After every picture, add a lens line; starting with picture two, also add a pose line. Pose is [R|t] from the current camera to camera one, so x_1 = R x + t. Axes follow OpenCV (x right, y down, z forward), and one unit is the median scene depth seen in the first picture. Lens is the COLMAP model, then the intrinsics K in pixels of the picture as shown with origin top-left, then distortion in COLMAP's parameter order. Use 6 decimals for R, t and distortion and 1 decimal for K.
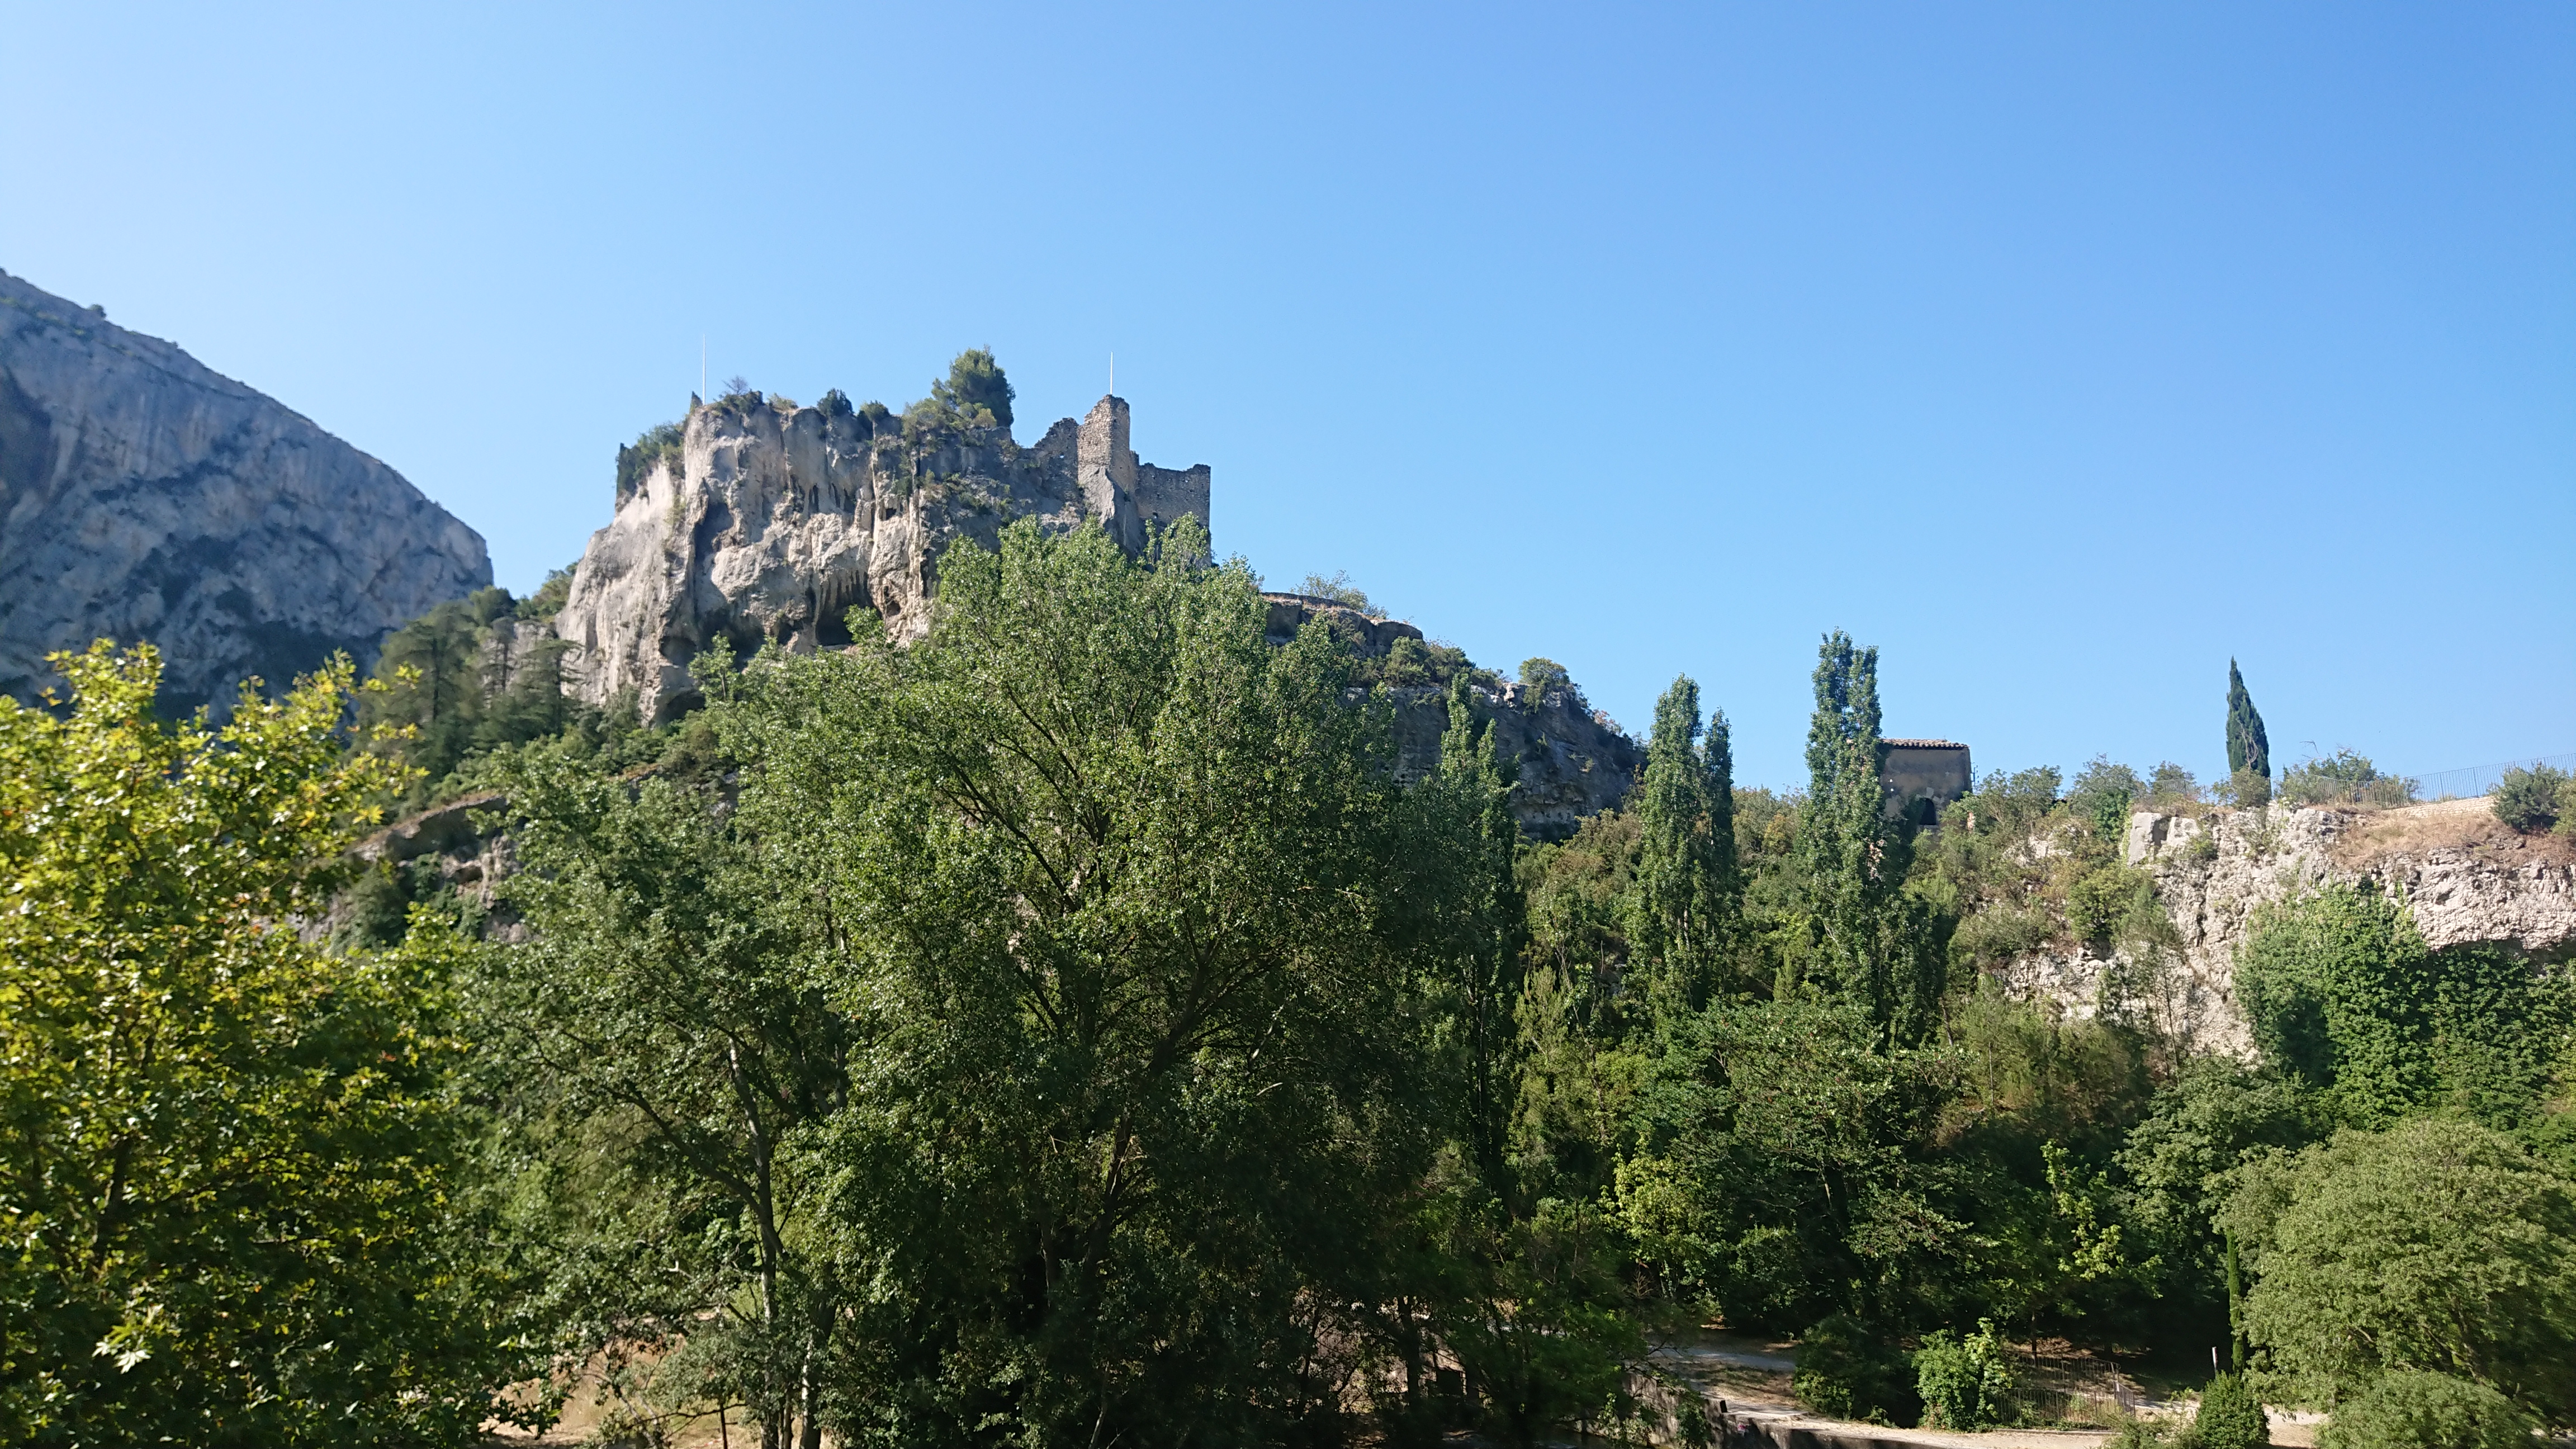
lens RADIAL K [[1725.5, 0, 1289.8], [0, 1725.5, 737.2], [0, 0, 1]] dist [0.230158, -0.358259]
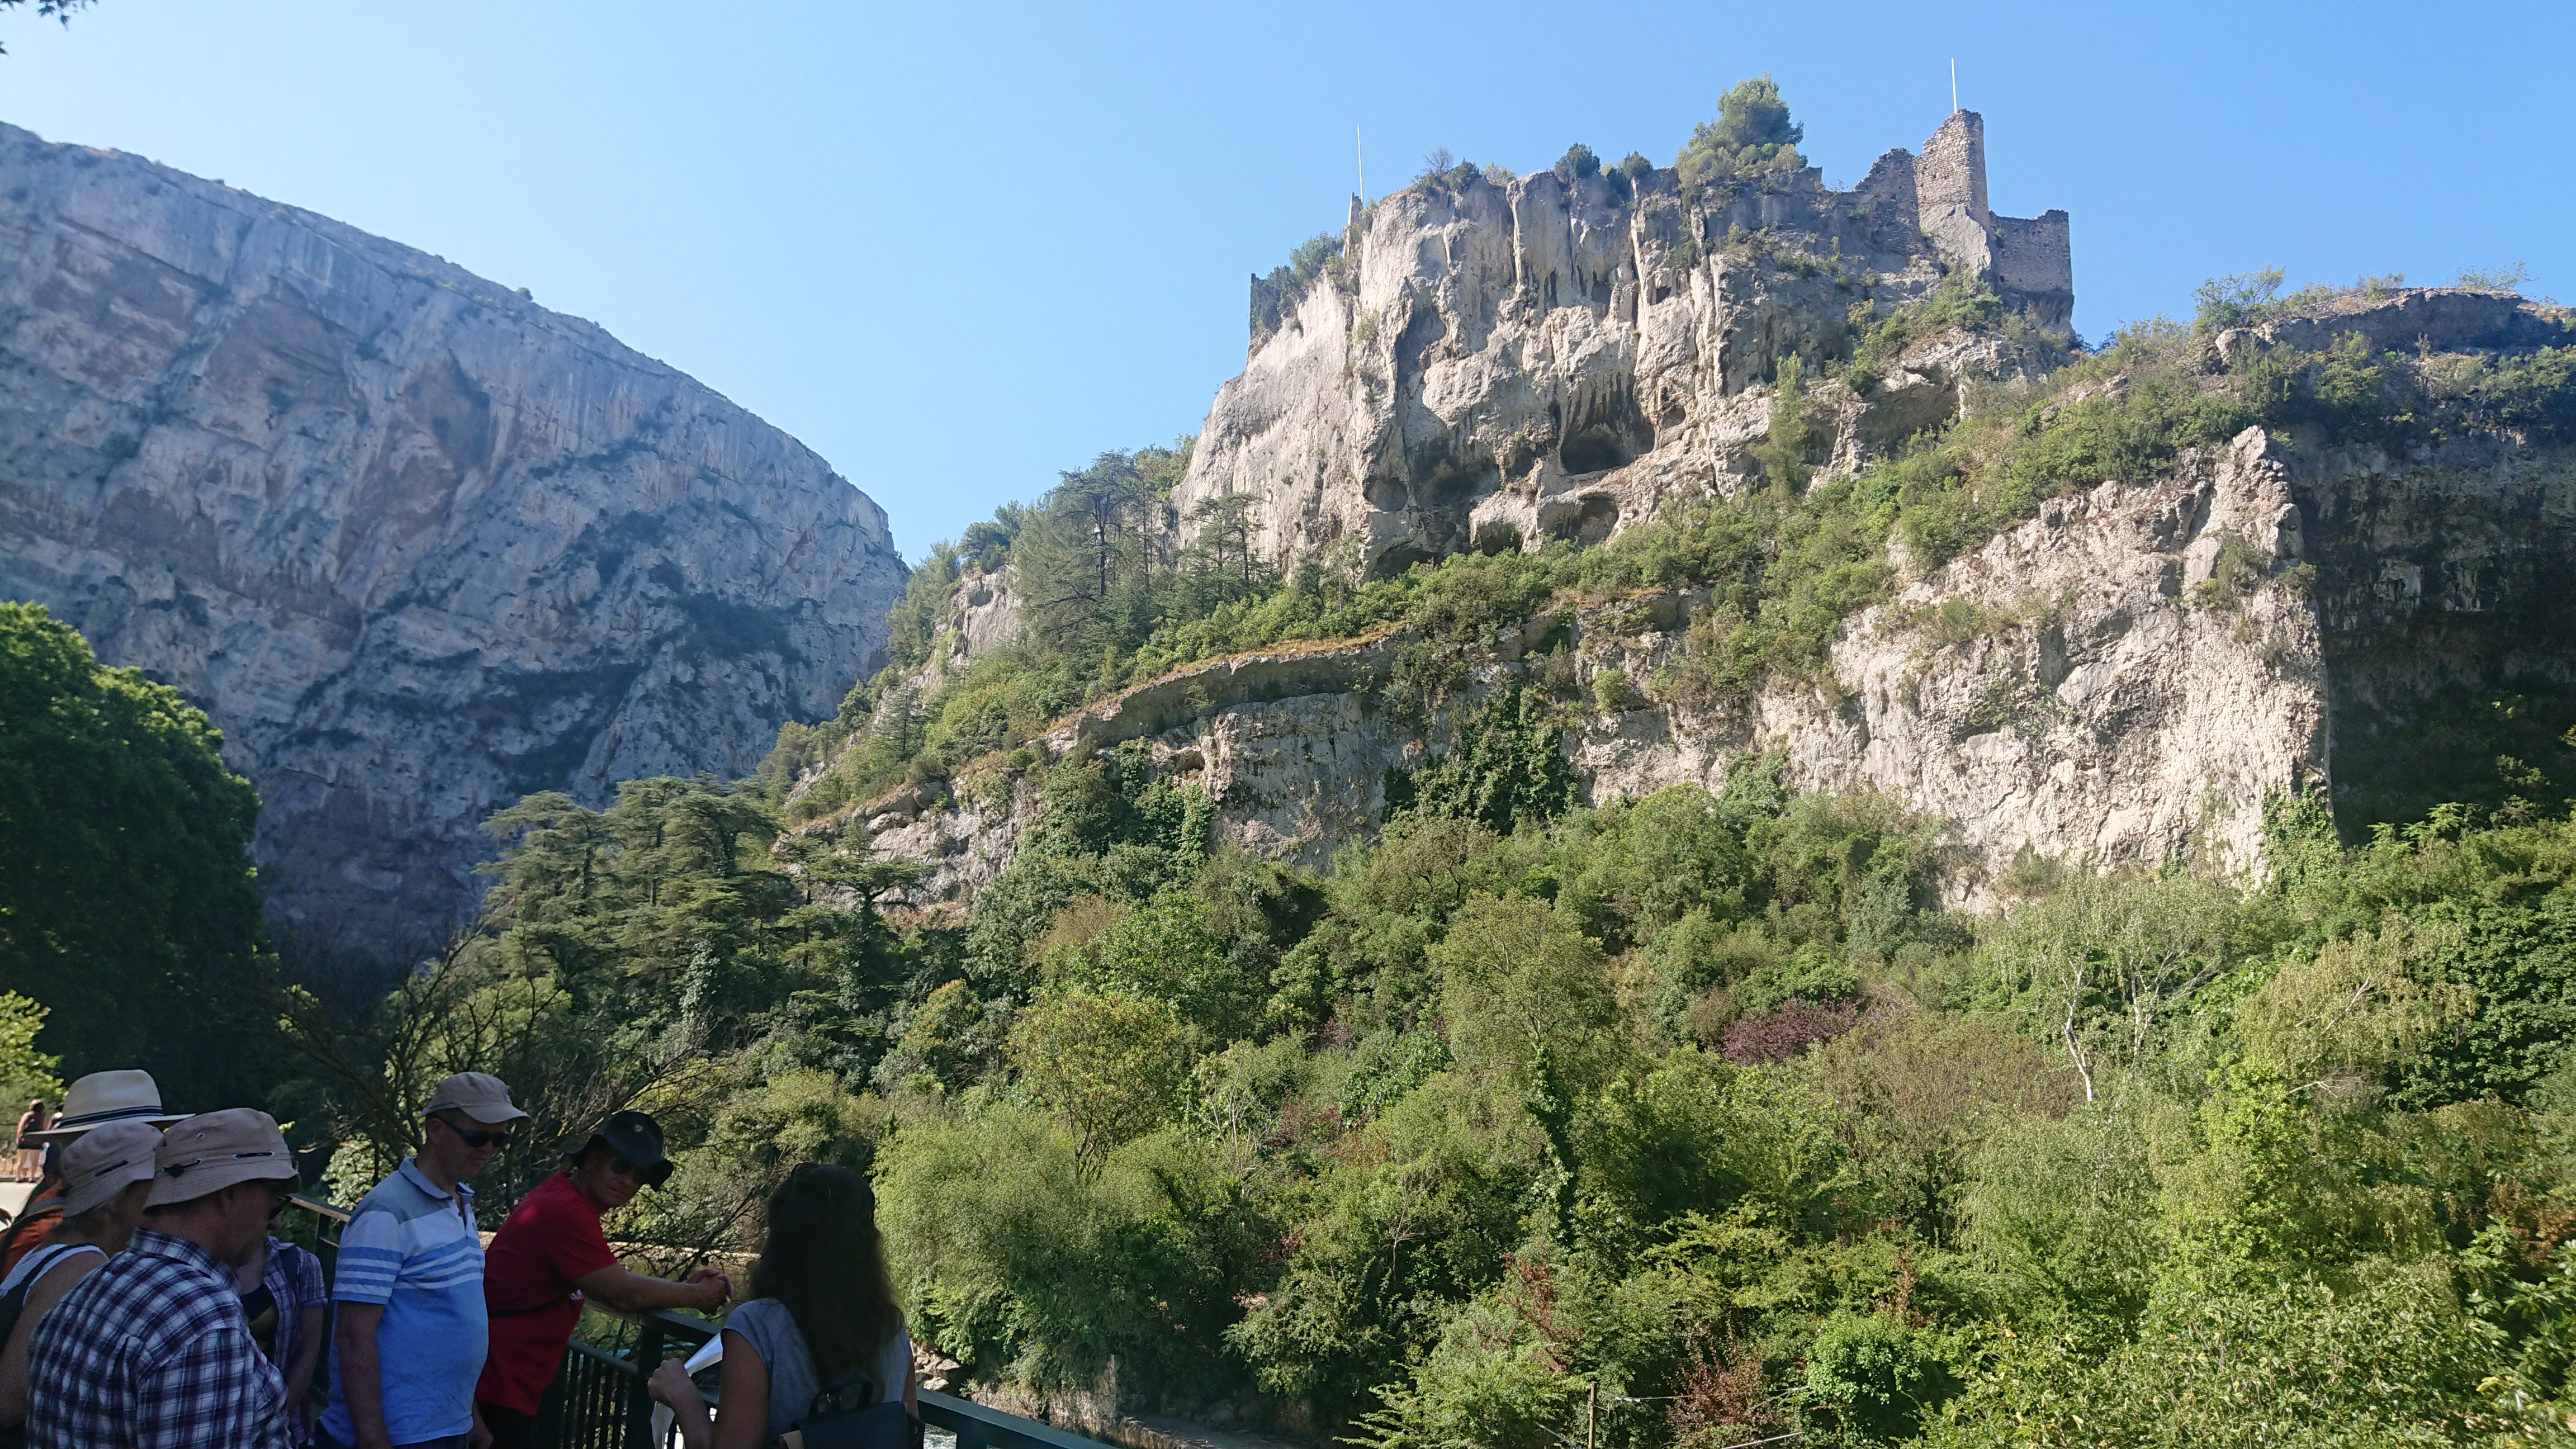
lens RADIAL K [[1725.5, 0, 1289.8], [0, 1725.5, 737.2], [0, 0, 1]] dist [0.230158, -0.358259]
pose [[0.986694, -0.018568, -0.161526, -0.263360], [0.020046, 0.999771, 0.007523, 0.056019], [0.161349, -0.010661, 0.986840, 0.205572]]
